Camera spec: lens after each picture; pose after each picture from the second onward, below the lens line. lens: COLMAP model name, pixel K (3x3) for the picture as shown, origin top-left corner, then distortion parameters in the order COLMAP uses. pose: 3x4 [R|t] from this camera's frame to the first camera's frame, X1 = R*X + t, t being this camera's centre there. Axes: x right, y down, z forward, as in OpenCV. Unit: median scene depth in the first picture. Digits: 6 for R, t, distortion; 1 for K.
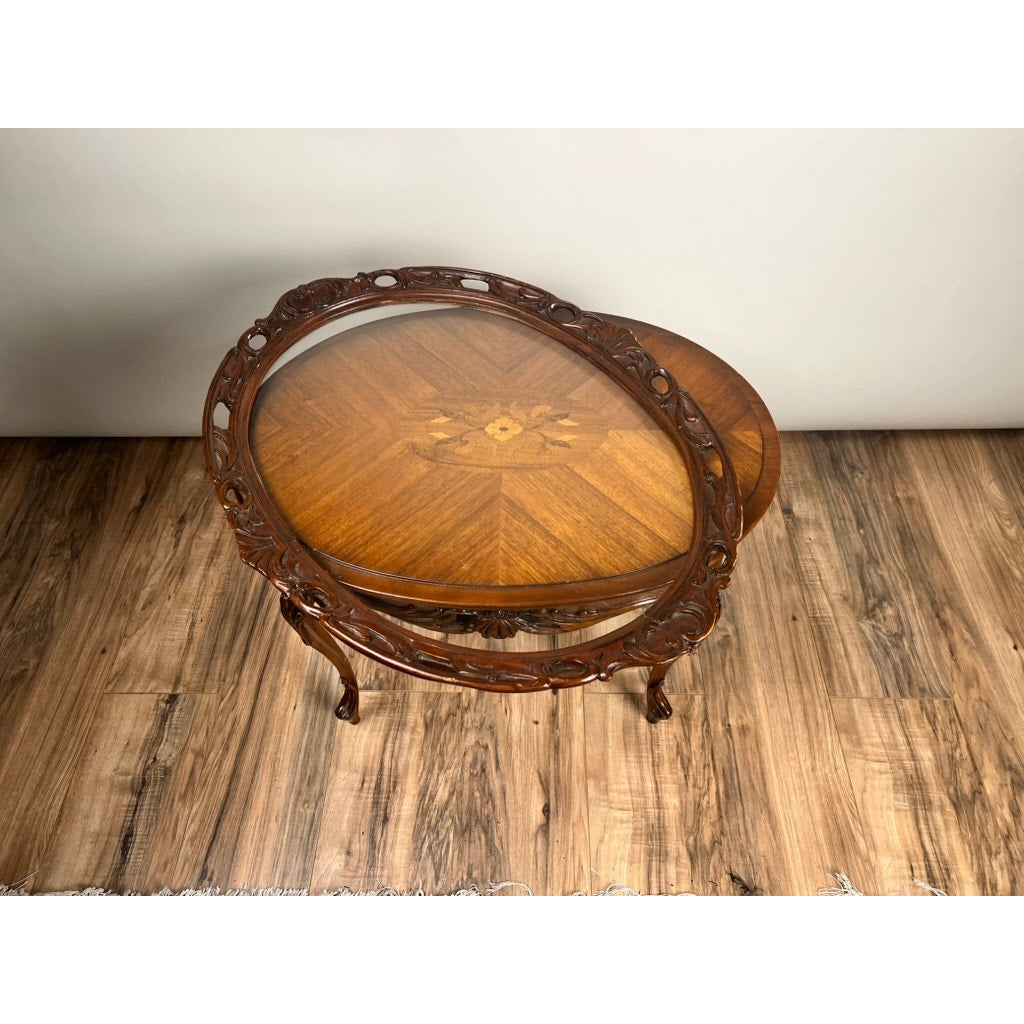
lens RADIAL K [[785.5, 0, 510.4], [0, 785.5, 516.2], [0, 0, 1]] dist [0.038897, -0.038454]
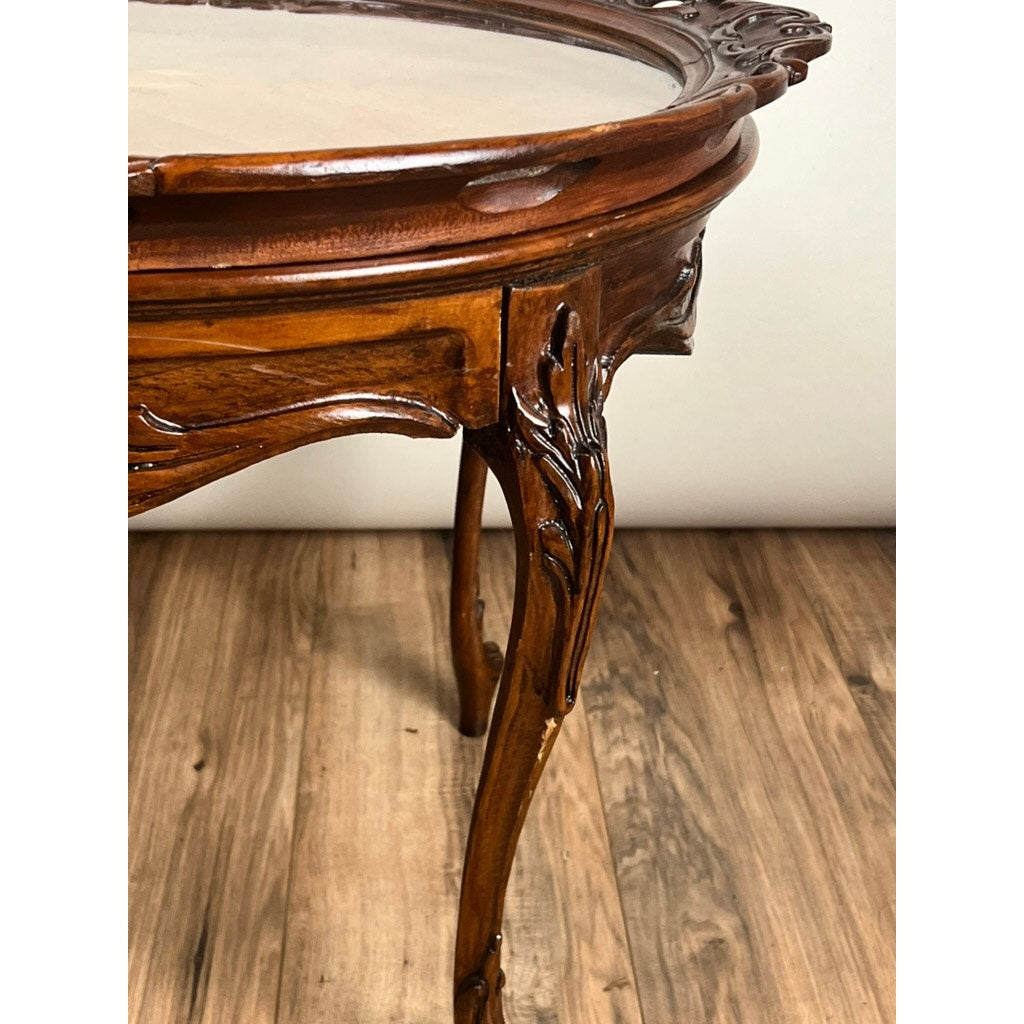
lens RADIAL K [[1591.1, 0, 513.2], [0, 1591.1, 504.2], [0, 0, 1]] dist [0.107251, 0.000000]
pose [[0.994948, 0.013062, 0.099540, 0.124021], [0.030453, 0.905517, -0.423216, 0.289648], [-0.095663, 0.424109, 0.900544, 0.327814]]
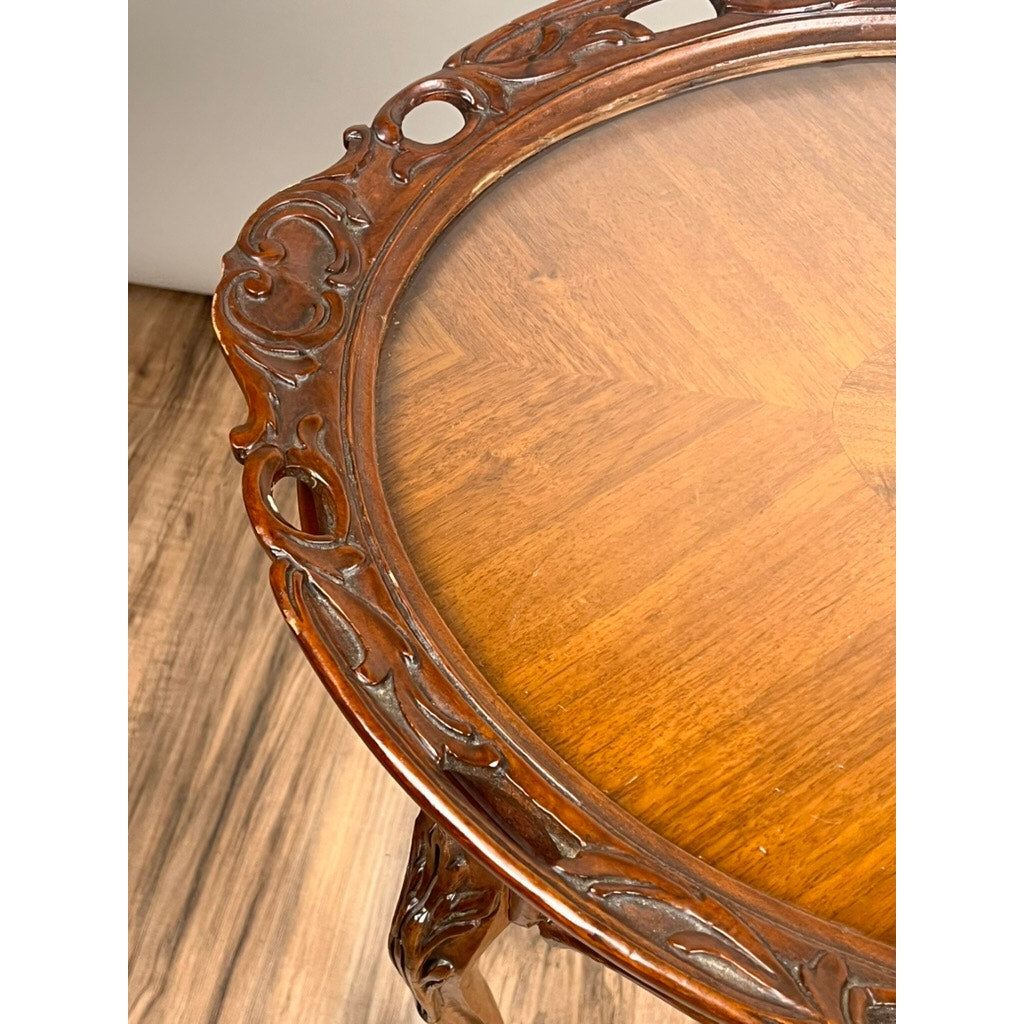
lens RADIAL K [[1591.1, 0, 480.1], [0, 1591.1, 532.8], [0, 0, 1]] dist [0.107251, 0.000000]
pose [[0.983232, 0.157194, -0.092441, -0.169680], [-0.152473, 0.986713, 0.056127, -0.063068], [0.100036, -0.041091, 0.994135, 0.287176]]
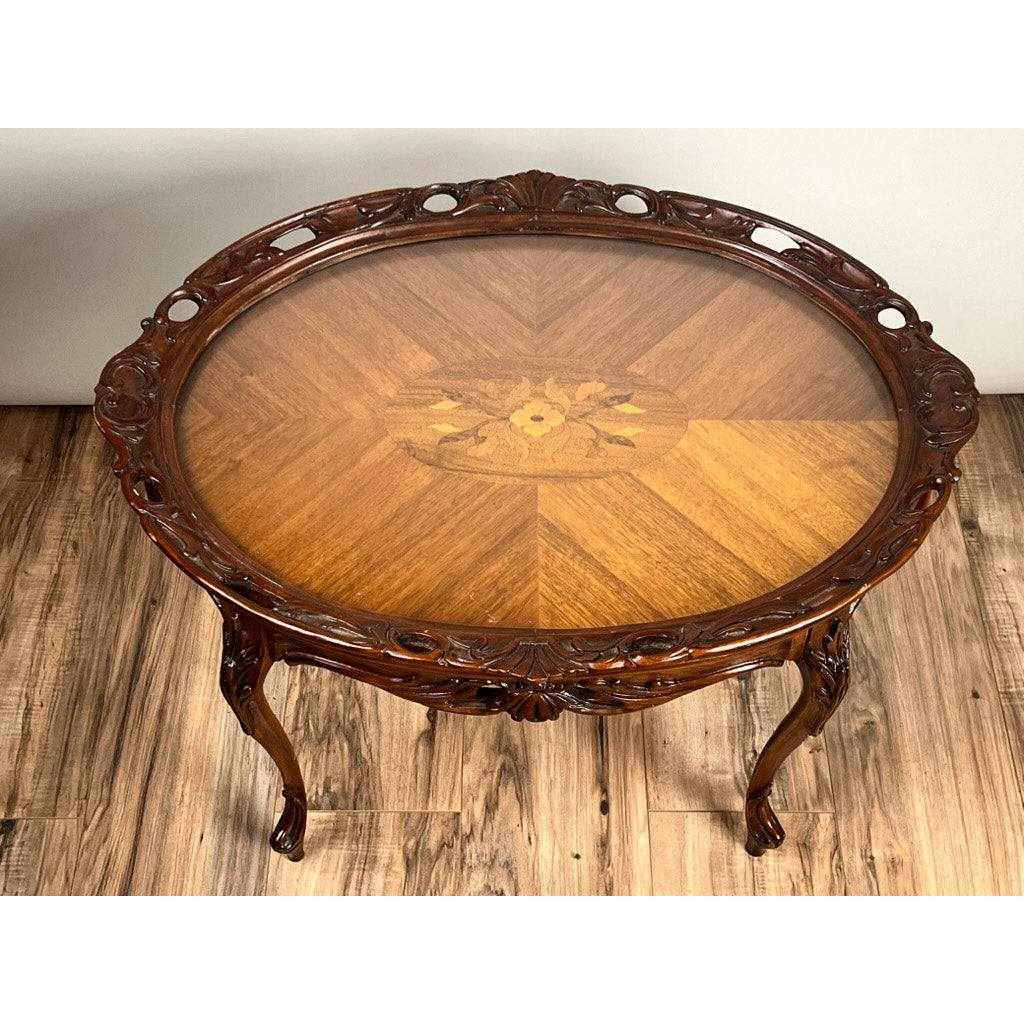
lens RADIAL K [[1591.1, 0, 510.6], [0, 1591.1, 521.7], [0, 0, 1]] dist [0.107251, 0.000000]
pose [[0.999684, -0.004358, 0.024773, -0.053102], [0.004118, 0.999944, 0.009751, -0.027286], [-0.024815, -0.009646, 0.999646, -0.315628]]
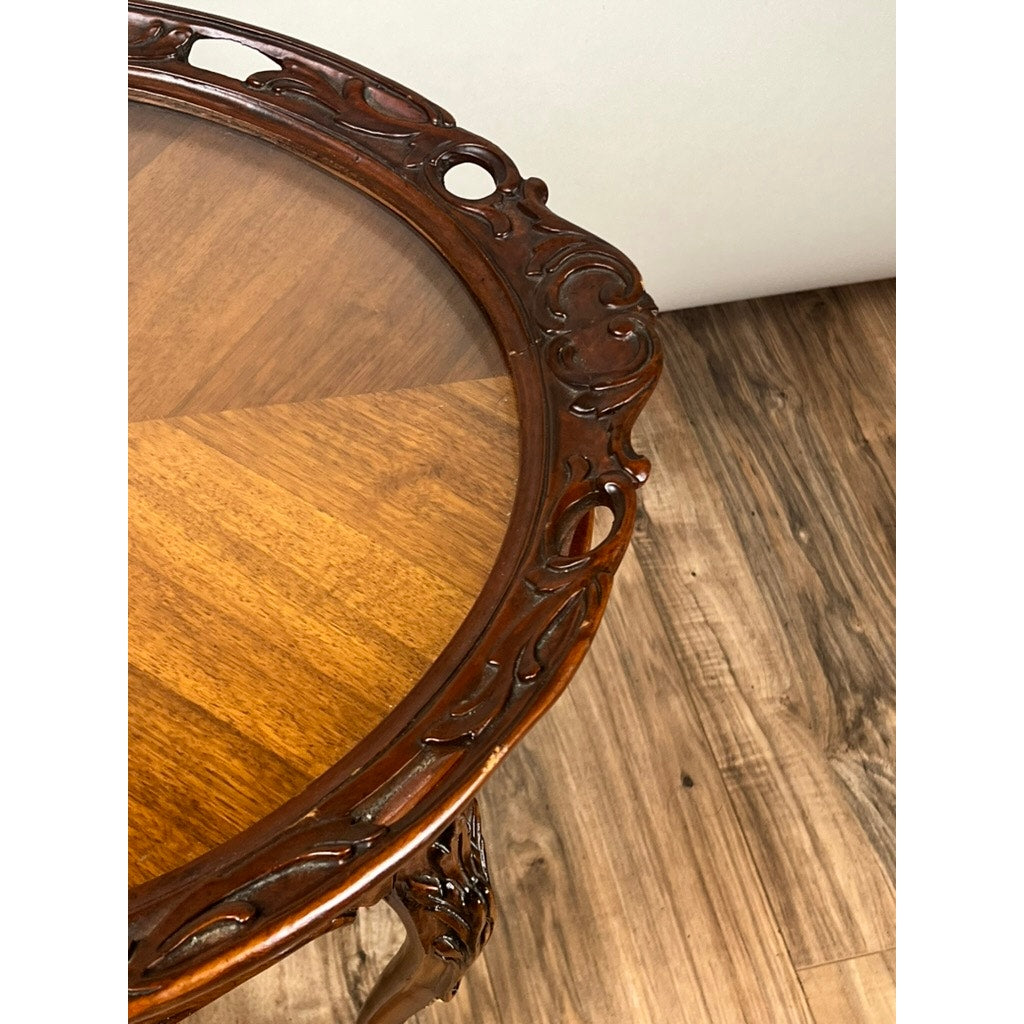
lens RADIAL K [[1591.1, 0, 504.8], [0, 1591.1, 531.4], [0, 0, 1]] dist [0.107251, 0.000000]
pose [[0.956921, -0.158113, 0.243522, 0.094319], [0.150288, 0.987351, 0.050504, -0.059212], [-0.248427, -0.011730, 0.968580, 0.239620]]
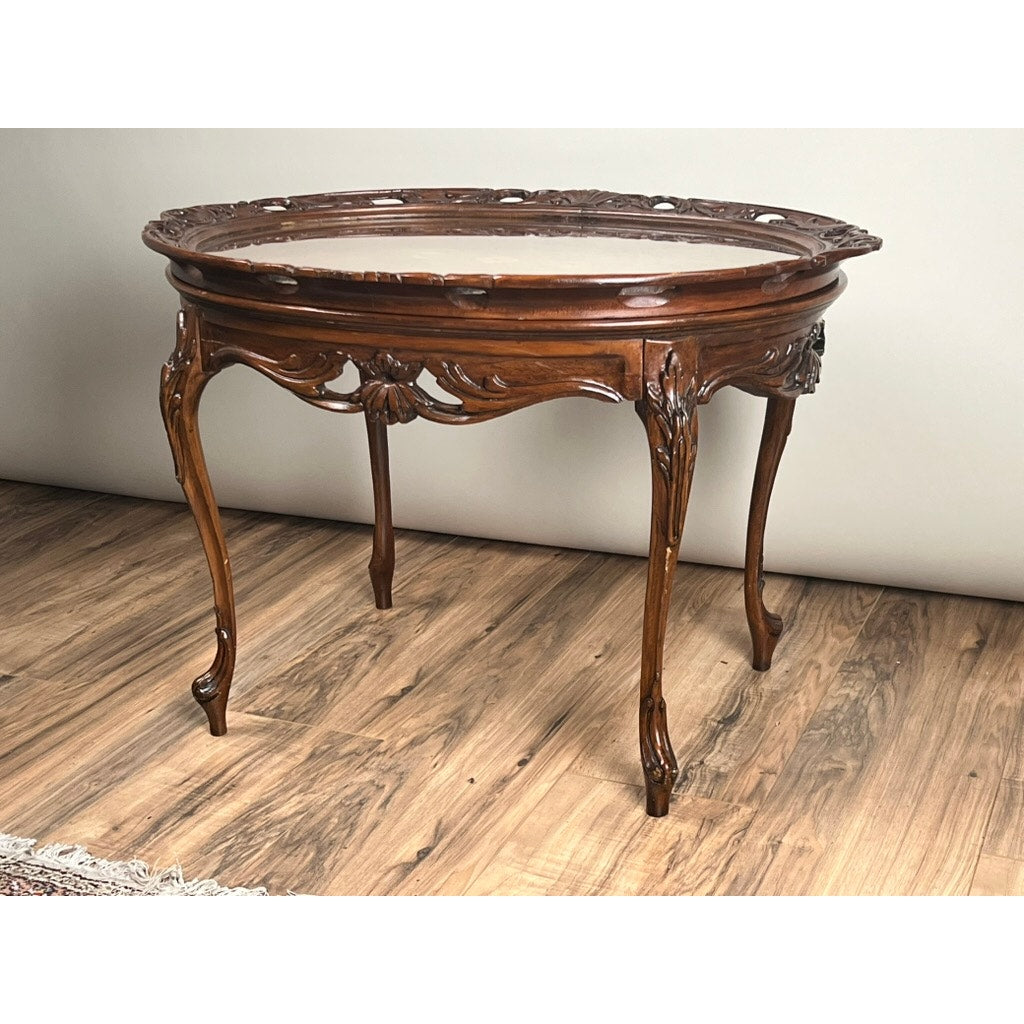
lens RADIAL K [[1591.1, 0, 515.3], [0, 1591.1, 513.3], [0, 0, 1]] dist [0.107251, 0.000000]
pose [[0.927580, 0.120296, -0.353729, 0.476131], [-0.295344, 0.815949, -0.496990, 0.695554], [0.228839, 0.565470, 0.792387, -0.094720]]
